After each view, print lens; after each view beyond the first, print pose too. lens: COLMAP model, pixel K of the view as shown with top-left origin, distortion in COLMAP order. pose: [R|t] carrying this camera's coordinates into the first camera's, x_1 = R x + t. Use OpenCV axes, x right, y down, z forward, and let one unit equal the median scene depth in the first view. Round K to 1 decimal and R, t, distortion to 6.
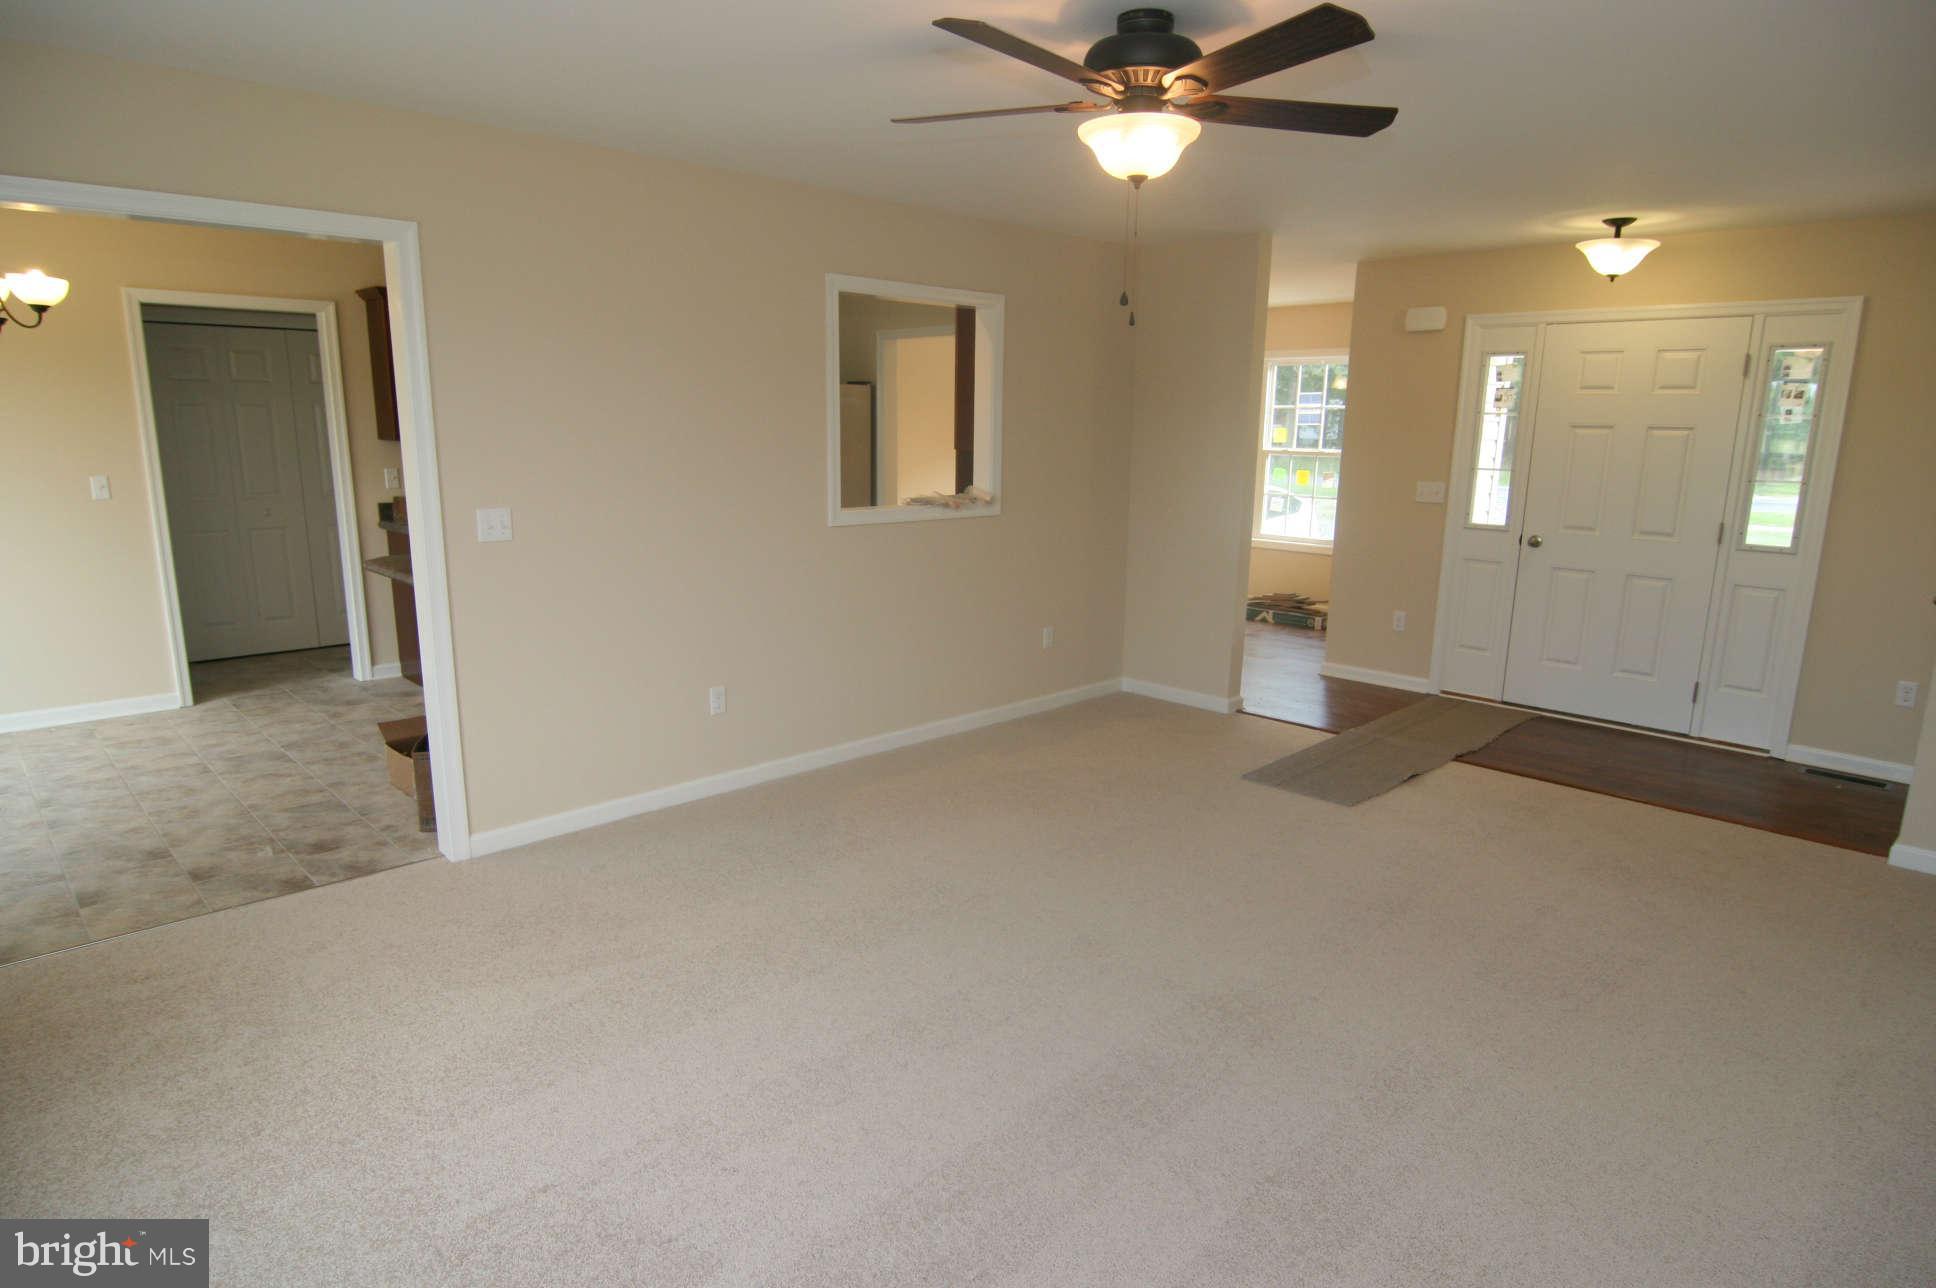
lens RADIAL K [[1097.6, 0, 963.9], [0, 1097.6, 656.5], [0, 0, 1]] dist [-0.007715, -0.010483]
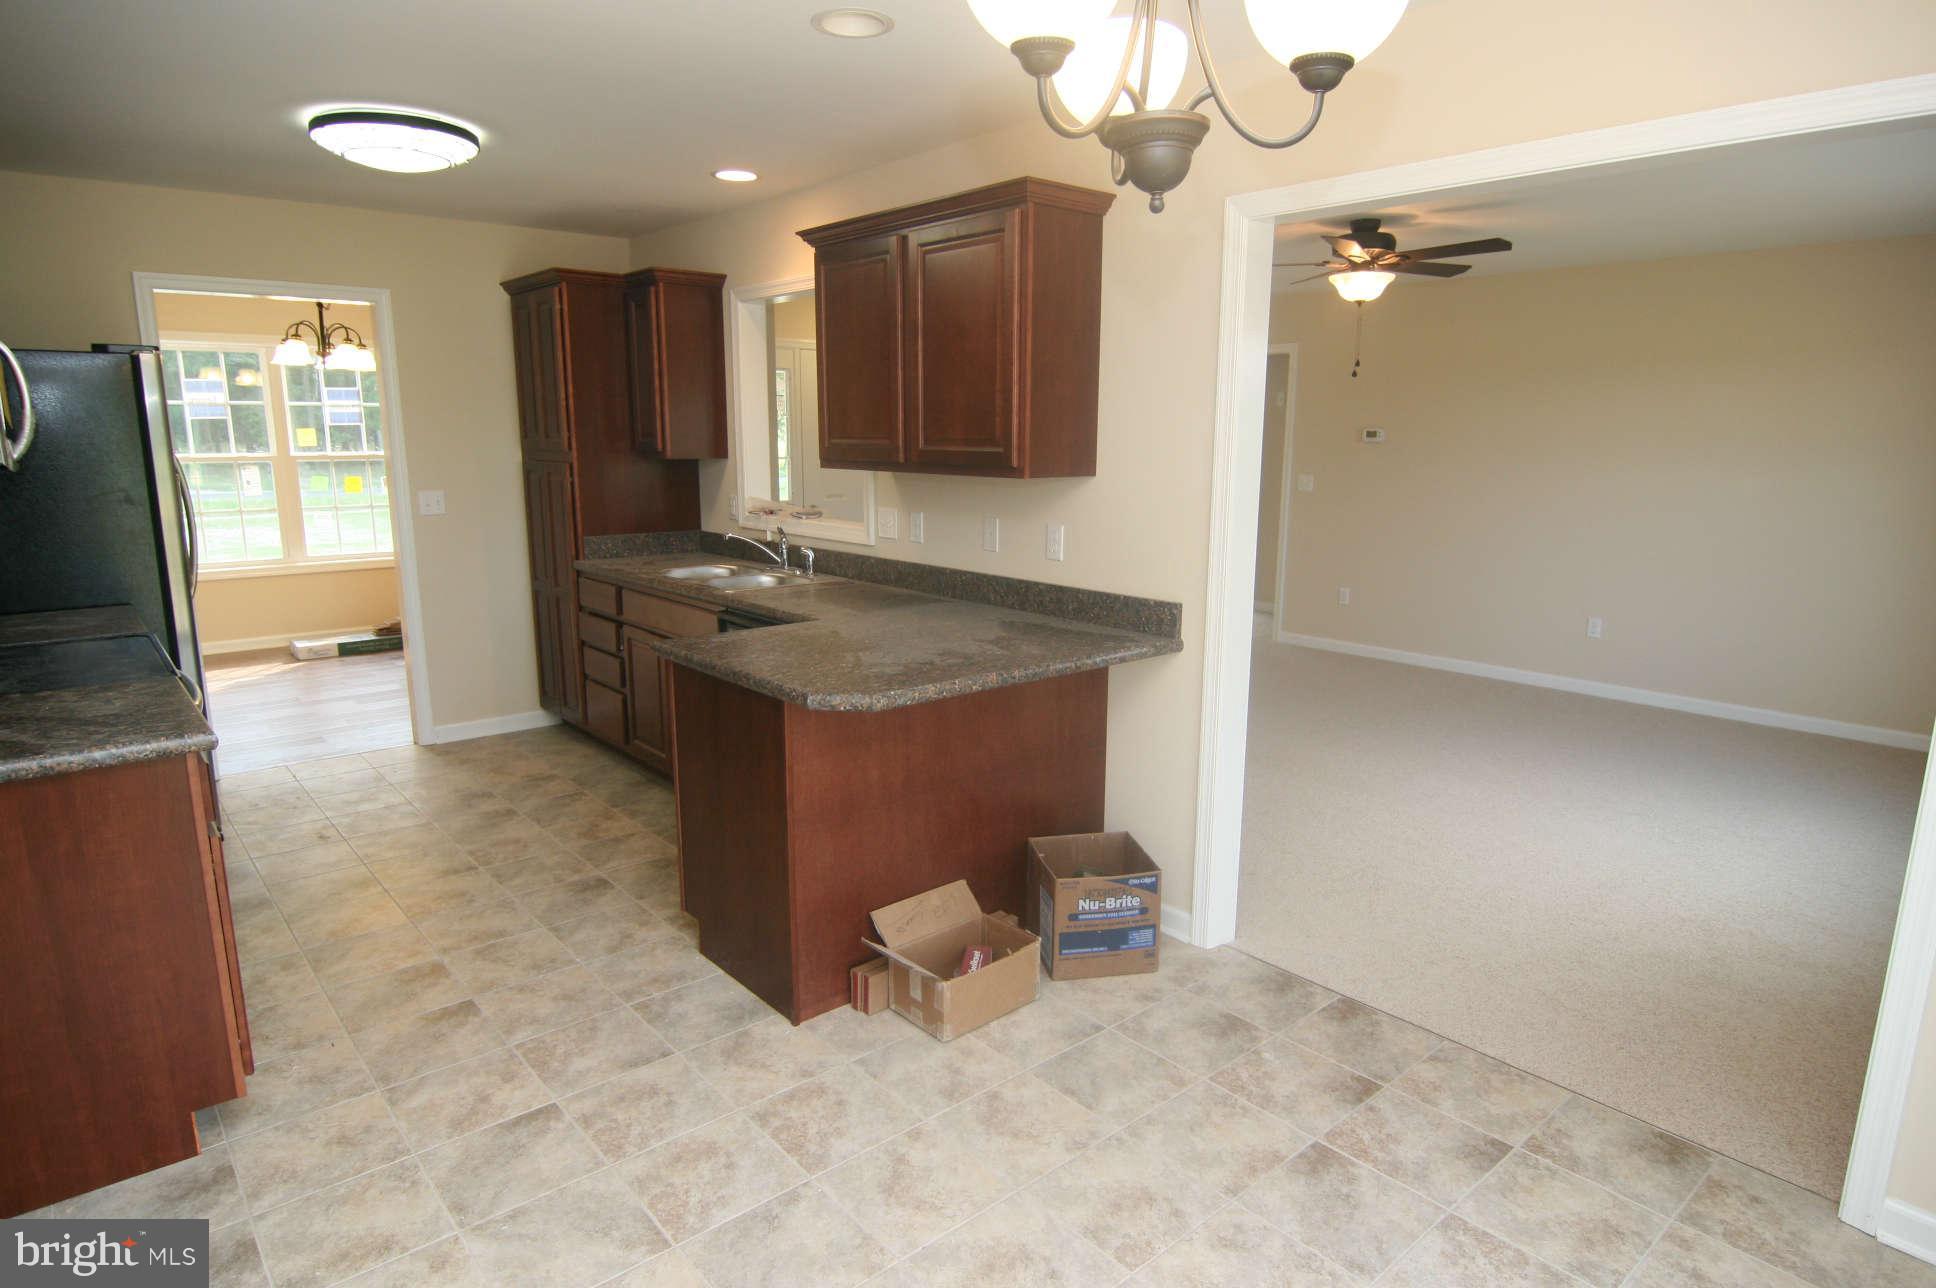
lens RADIAL K [[1097.6, 0, 963.9], [0, 1097.6, 656.5], [0, 0, 1]] dist [-0.007715, -0.010483]
pose [[0.063981, -0.215732, 0.974354, -0.939885], [0.206270, 0.958130, 0.198595, -0.180469], [-0.976401, 0.188274, 0.105801, 0.786216]]
